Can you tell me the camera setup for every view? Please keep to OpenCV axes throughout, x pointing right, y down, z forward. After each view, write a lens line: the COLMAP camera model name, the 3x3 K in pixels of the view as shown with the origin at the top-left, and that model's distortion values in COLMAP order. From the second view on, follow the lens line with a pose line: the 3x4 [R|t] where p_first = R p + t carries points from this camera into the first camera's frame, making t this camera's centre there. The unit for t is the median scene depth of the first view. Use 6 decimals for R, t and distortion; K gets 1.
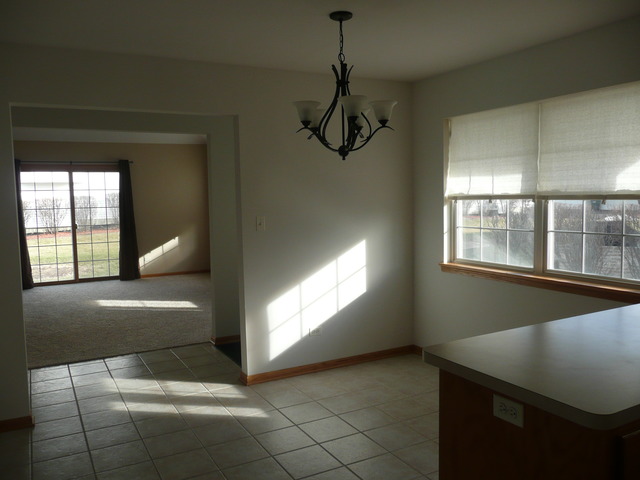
lens RADIAL K [[536.1, 0, 325.1], [0, 536.1, 242.5], [0, 0, 1]] dist [-0.027726, 0.026052]
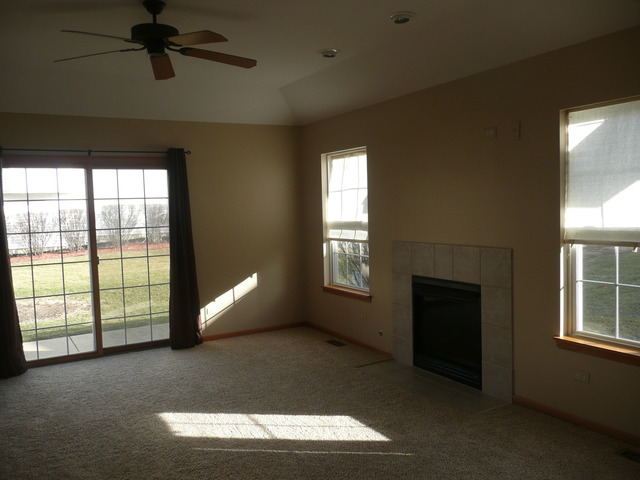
lens RADIAL K [[536.1, 0, 319.1], [0, 536.1, 240.2], [0, 0, 1]] dist [-0.027726, 0.026052]
pose [[0.999608, -0.013535, 0.024489, -0.233784], [0.014121, 0.999615, -0.023905, -0.034993], [-0.024156, 0.024241, 0.999414, 0.398849]]
